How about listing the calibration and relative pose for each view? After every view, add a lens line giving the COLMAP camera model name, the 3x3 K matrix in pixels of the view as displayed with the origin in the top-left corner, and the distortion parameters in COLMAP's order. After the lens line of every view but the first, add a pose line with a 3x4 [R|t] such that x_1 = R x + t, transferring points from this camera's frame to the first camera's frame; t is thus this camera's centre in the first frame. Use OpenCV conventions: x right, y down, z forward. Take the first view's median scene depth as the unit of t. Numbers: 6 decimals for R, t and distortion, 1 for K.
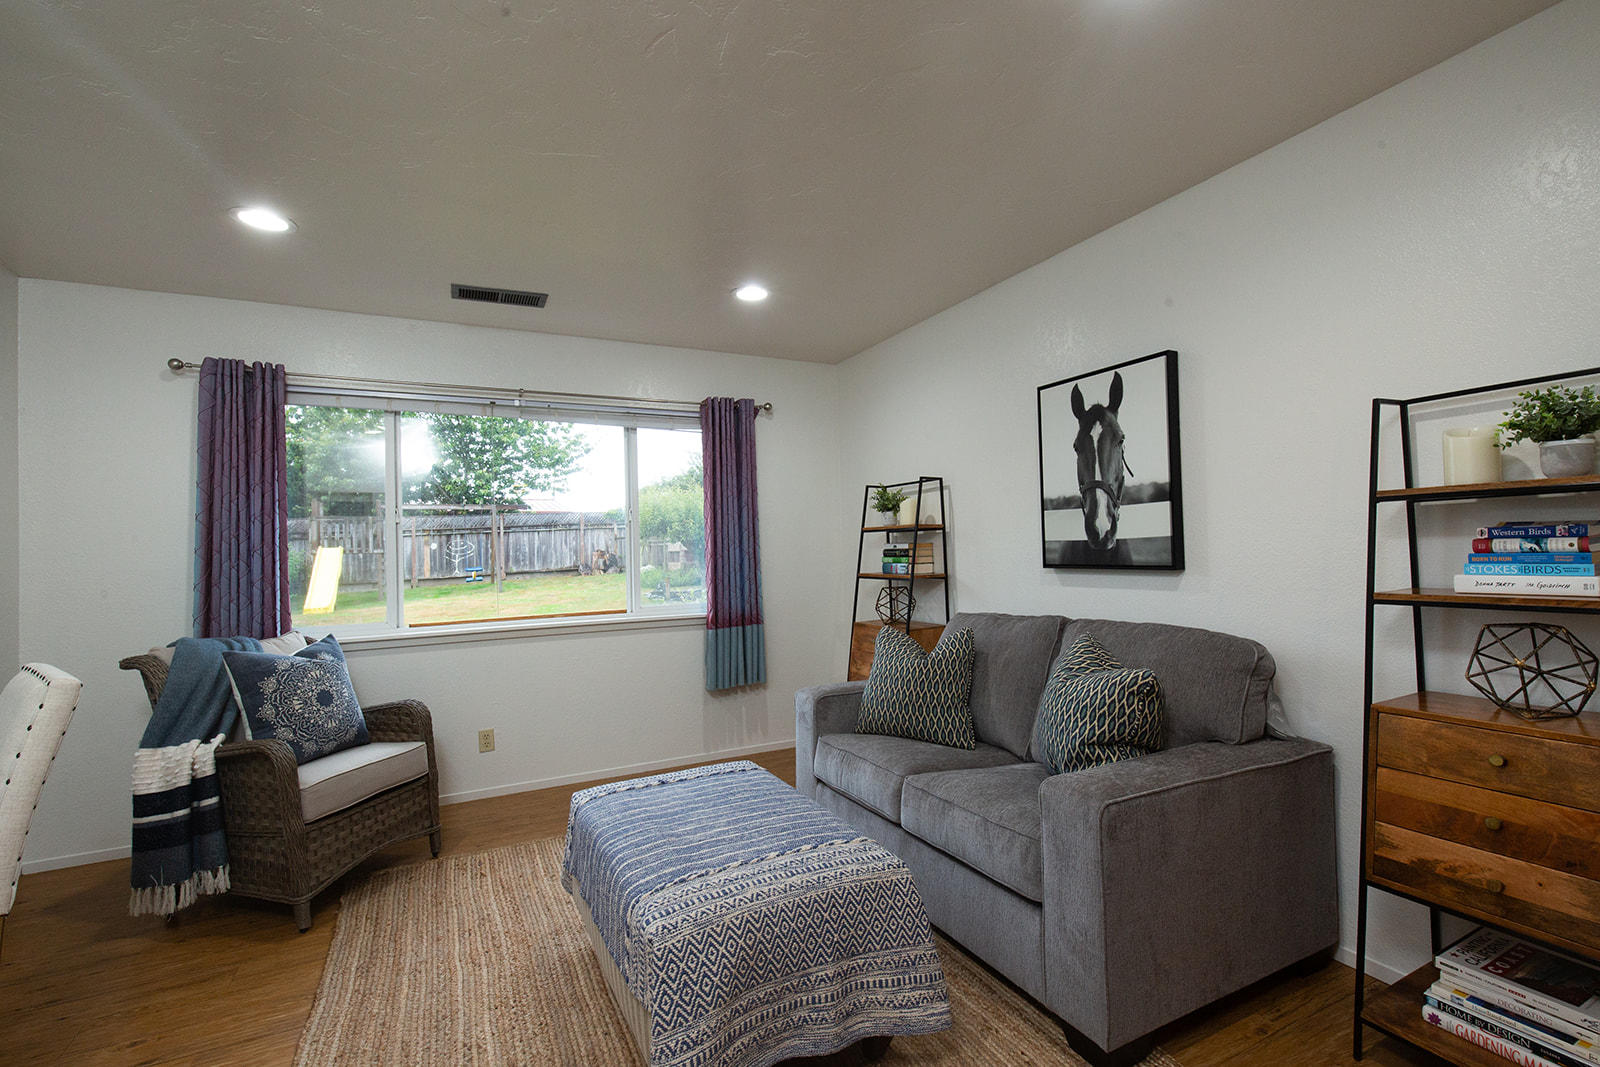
lens RADIAL K [[721.8, 0, 801.1], [0, 721.8, 517.8], [0, 0, 1]] dist [0.005092, -0.000630]
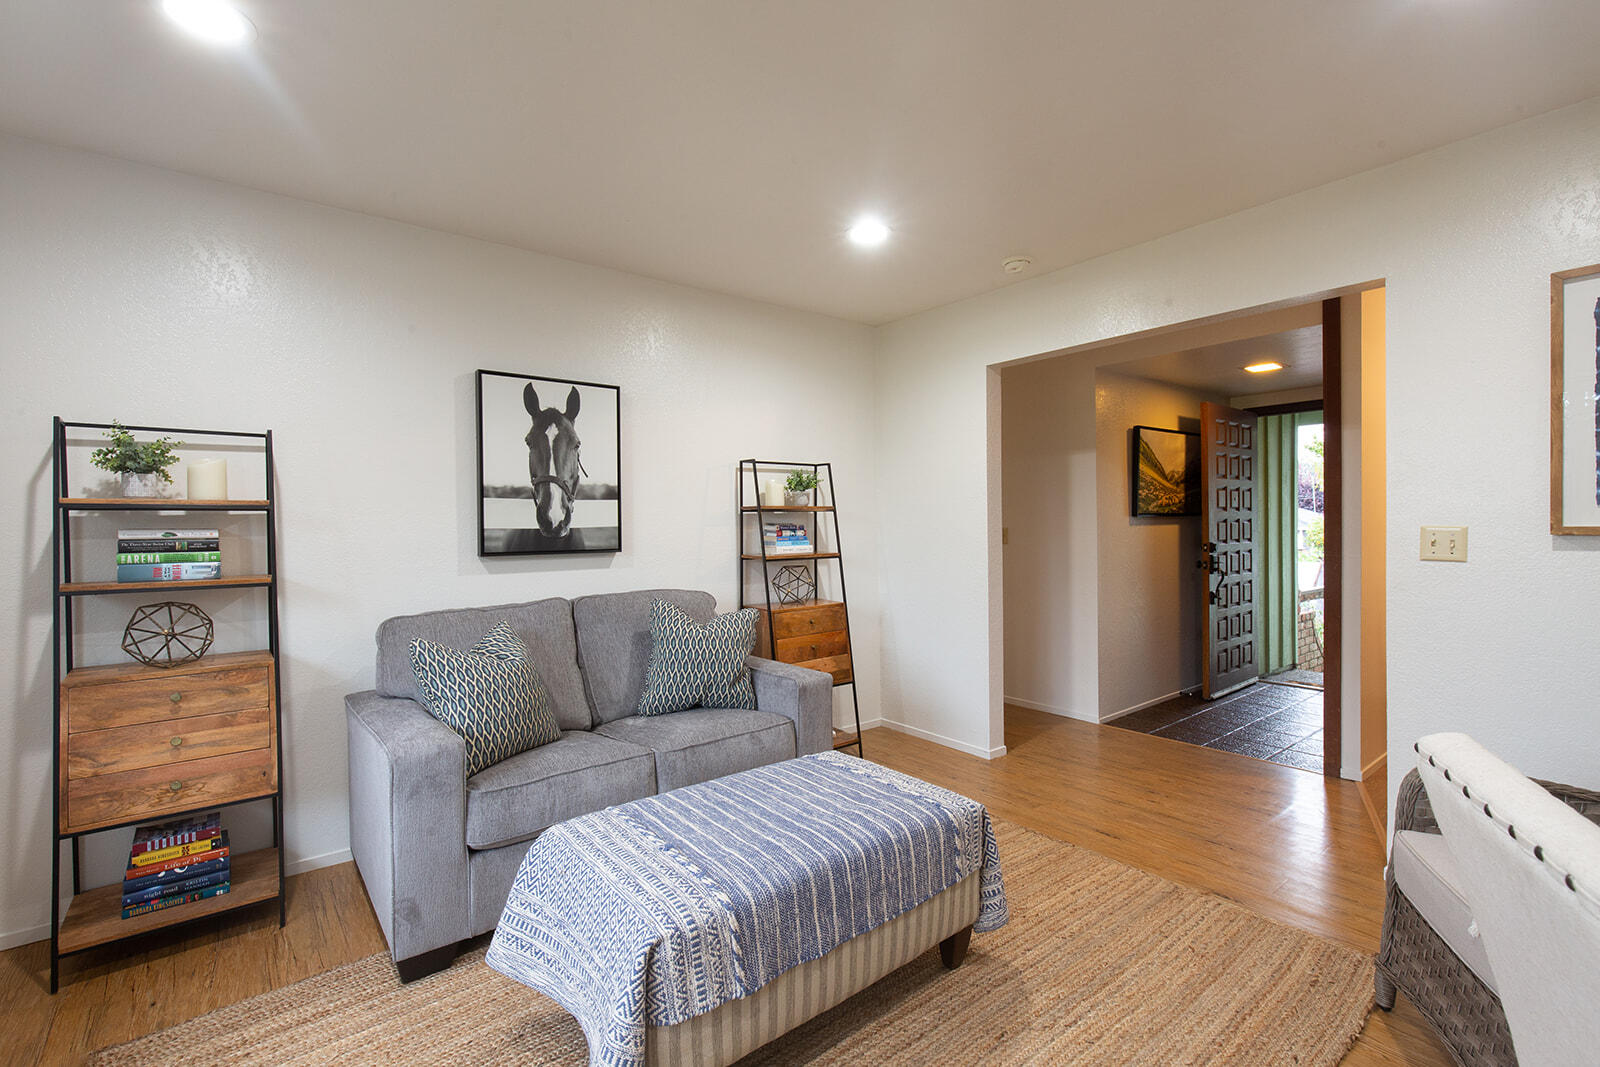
lens RADIAL K [[721.8, 0, 796.1], [0, 721.8, 522.8], [0, 0, 1]] dist [0.005092, -0.000630]
pose [[-0.201119, 0.014601, 0.979458, -0.791478], [-0.038296, 0.999007, -0.022756, 0.033558], [-0.978818, -0.042086, -0.200361, 0.872898]]
